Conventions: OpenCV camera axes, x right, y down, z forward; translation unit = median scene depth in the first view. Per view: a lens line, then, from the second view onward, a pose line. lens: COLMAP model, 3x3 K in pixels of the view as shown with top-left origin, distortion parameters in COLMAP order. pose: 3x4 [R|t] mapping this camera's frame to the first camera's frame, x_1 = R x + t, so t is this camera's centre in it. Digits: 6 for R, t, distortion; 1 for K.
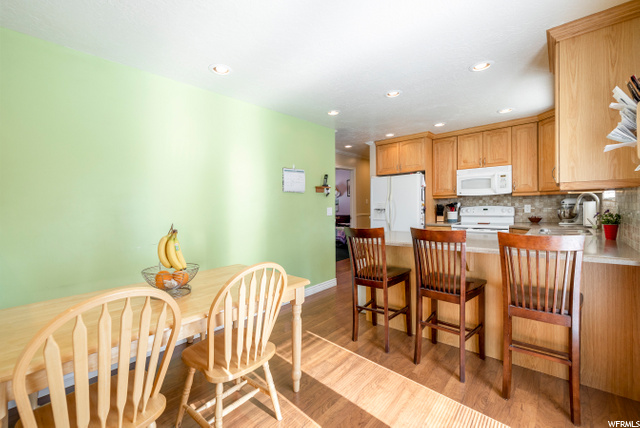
lens RADIAL K [[266.0, 0, 316.9], [0, 266.0, 211.9], [0, 0, 1]] dist [-0.000999, -0.000236]
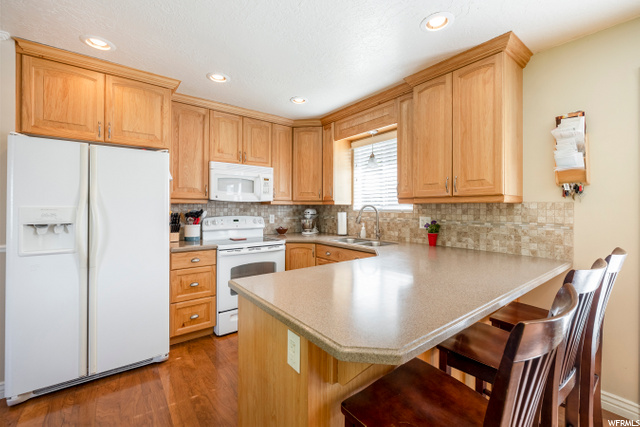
lens RADIAL K [[266.0, 0, 316.0], [0, 266.0, 202.4], [0, 0, 1]] dist [-0.000999, -0.000236]
pose [[0.194332, 0.043943, 0.979951, -0.059377], [0.011035, 0.998835, -0.046978, -0.022749], [-0.980874, 0.019943, 0.193621, 0.642176]]
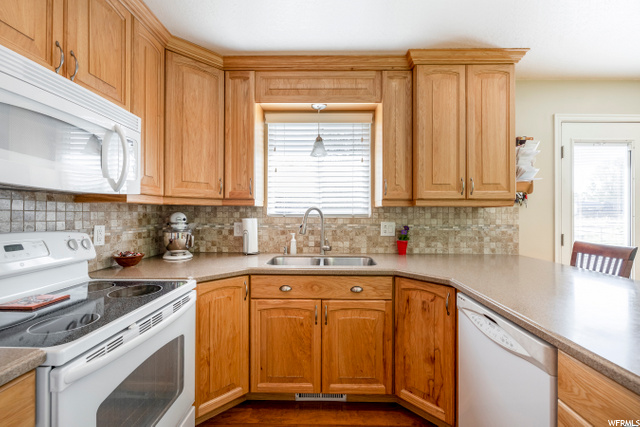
lens RADIAL K [[266.0, 0, 306.7], [0, 266.0, 208.0], [0, 0, 1]] dist [-0.000999, -0.000236]
pose [[-0.650867, 0.033799, 0.758439, 0.278236], [0.024100, 0.999425, -0.023856, -0.034155], [-0.758810, 0.002751, -0.651307, 0.968049]]
